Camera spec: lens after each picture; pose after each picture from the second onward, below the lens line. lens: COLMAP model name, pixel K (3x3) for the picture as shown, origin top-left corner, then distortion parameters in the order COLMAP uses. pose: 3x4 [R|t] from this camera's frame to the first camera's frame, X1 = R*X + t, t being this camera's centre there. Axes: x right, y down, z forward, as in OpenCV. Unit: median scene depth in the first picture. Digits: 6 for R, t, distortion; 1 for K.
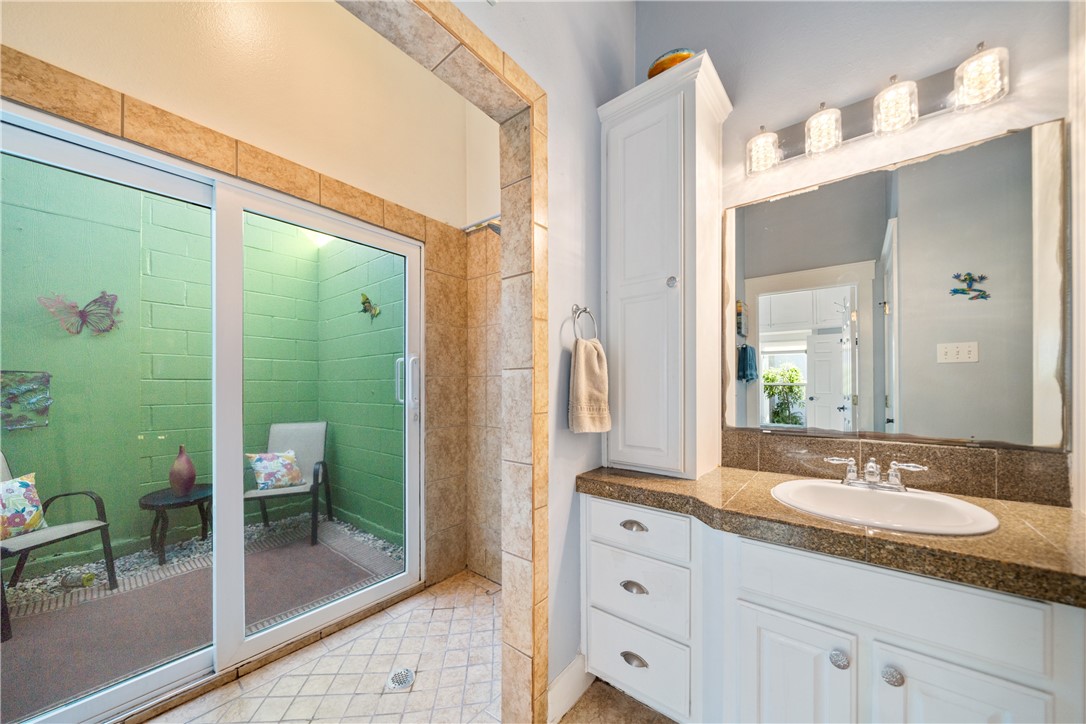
lens RADIAL K [[372.2, 0, 536.7], [0, 372.2, 386.8], [0, 0, 1]] dist [-0.007934, 0.000553]
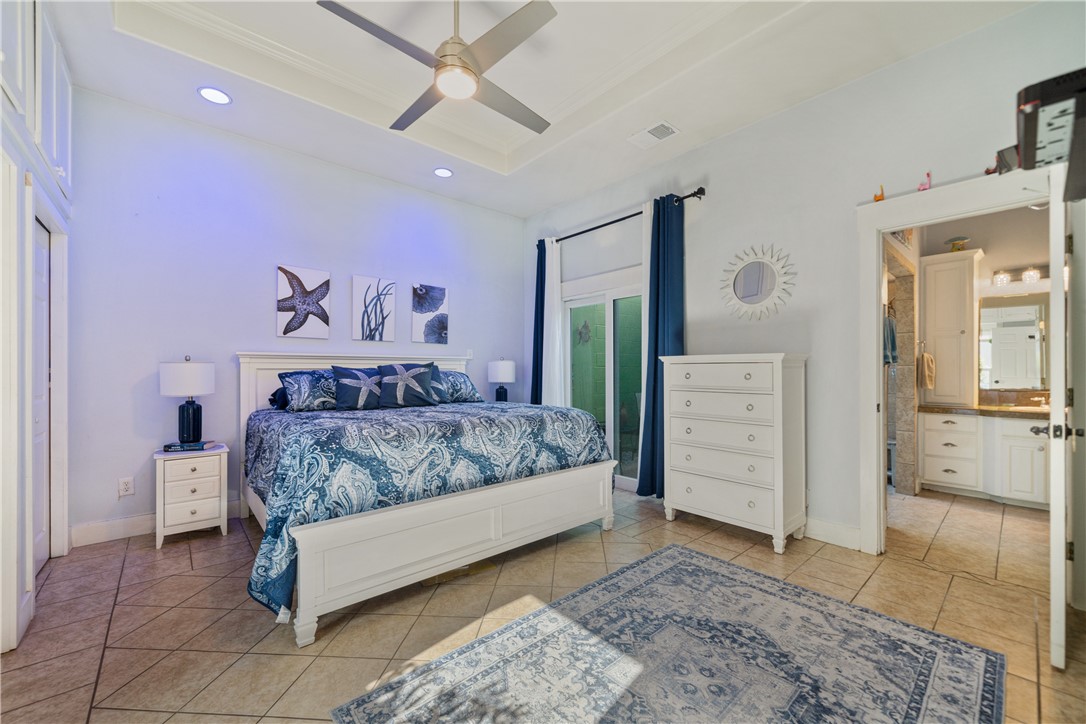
lens RADIAL K [[423.1, 0, 537.6], [0, 423.1, 370.2], [0, 0, 1]] dist [-0.002536, 0.000578]
pose [[0.987395, 0.002600, -0.158254, -1.267360], [-0.002652, 0.999996, -0.000115, -0.001590], [0.158253, 0.000533, 0.987398, -1.443447]]
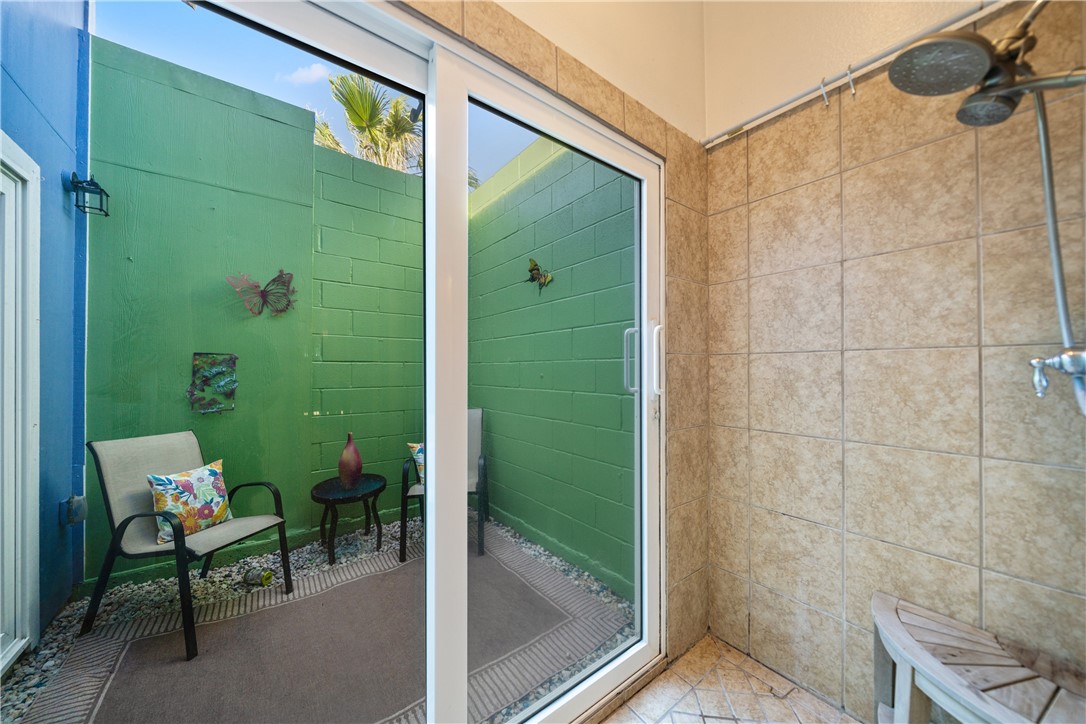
lens RADIAL K [[372.2, 0, 548.8], [0, 372.2, 366.3], [0, 0, 1]] dist [-0.007934, 0.000553]
pose [[0.973347, -0.001694, -0.229330, -0.327113], [-0.000182, 0.999967, -0.008163, -0.000100], [0.229336, 0.007987, 0.973314, 0.262739]]
